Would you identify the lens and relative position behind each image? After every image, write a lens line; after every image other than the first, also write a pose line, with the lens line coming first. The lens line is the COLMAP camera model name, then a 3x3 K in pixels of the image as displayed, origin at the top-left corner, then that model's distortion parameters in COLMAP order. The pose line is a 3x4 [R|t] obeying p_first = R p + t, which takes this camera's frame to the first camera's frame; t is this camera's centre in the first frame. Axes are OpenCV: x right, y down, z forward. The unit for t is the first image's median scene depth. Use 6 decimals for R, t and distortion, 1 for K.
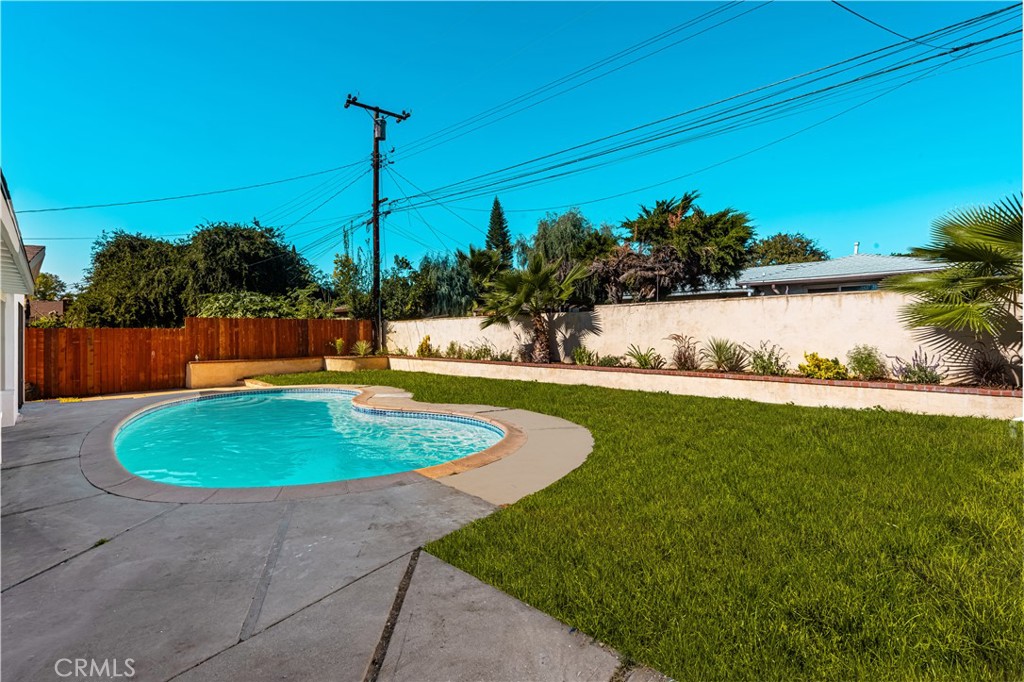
lens RADIAL K [[477.4, 0, 506.1], [0, 477.4, 339.4], [0, 0, 1]] dist [0.004684, 0.000068]
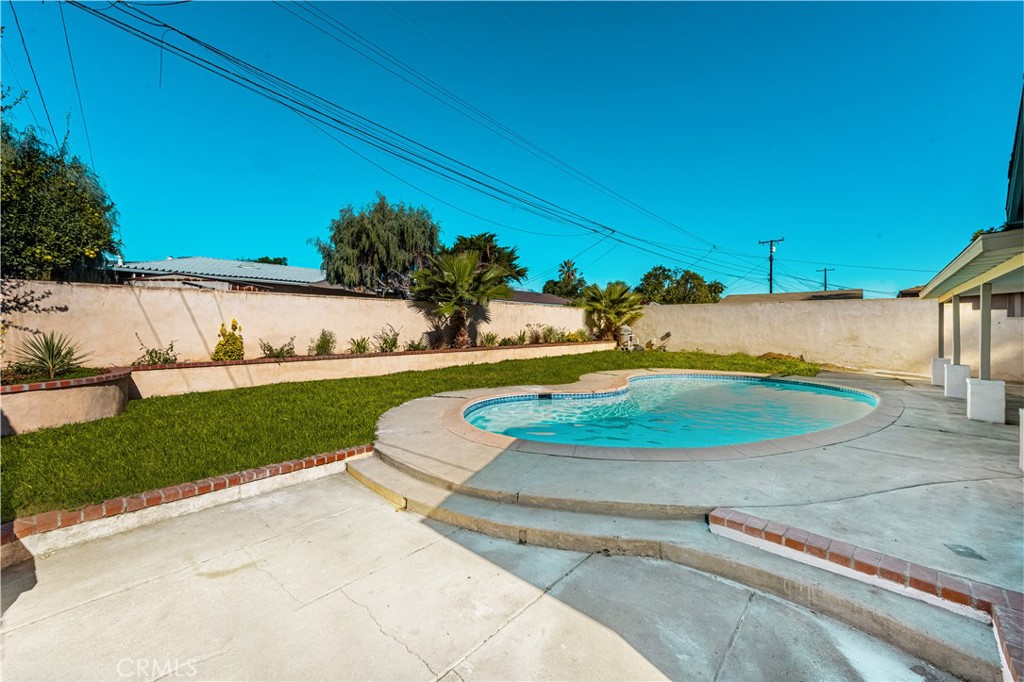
lens RADIAL K [[415.0, 0, 517.8], [0, 415.0, 336.9], [0, 0, 1]] dist [0.001545, 0.000097]
pose [[-0.108353, -0.024817, 0.993803, -0.842433], [0.002723, 0.999677, 0.025261, -0.000669], [-0.994109, 0.005443, -0.108251, 0.906738]]
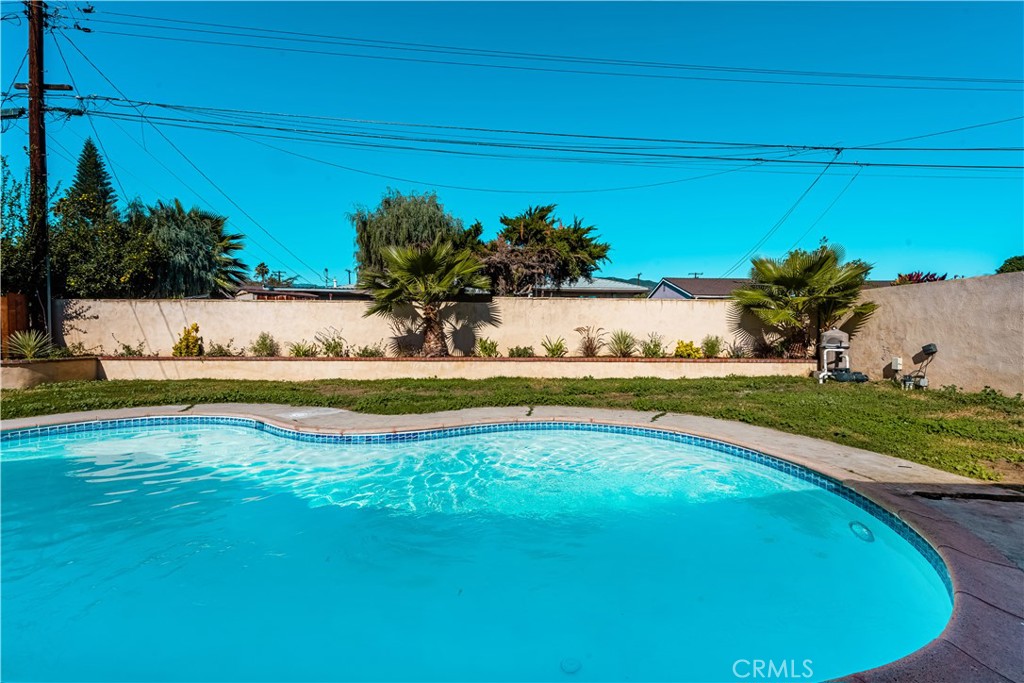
lens RADIAL K [[415.0, 0, 506.3], [0, 415.0, 343.7], [0, 0, 1]] dist [0.001545, 0.000097]
pose [[0.654801, -0.018053, 0.755586, -0.396211], [-0.002527, 0.999657, 0.026075, 0.003566], [-0.755797, -0.018983, 0.654530, 0.357138]]
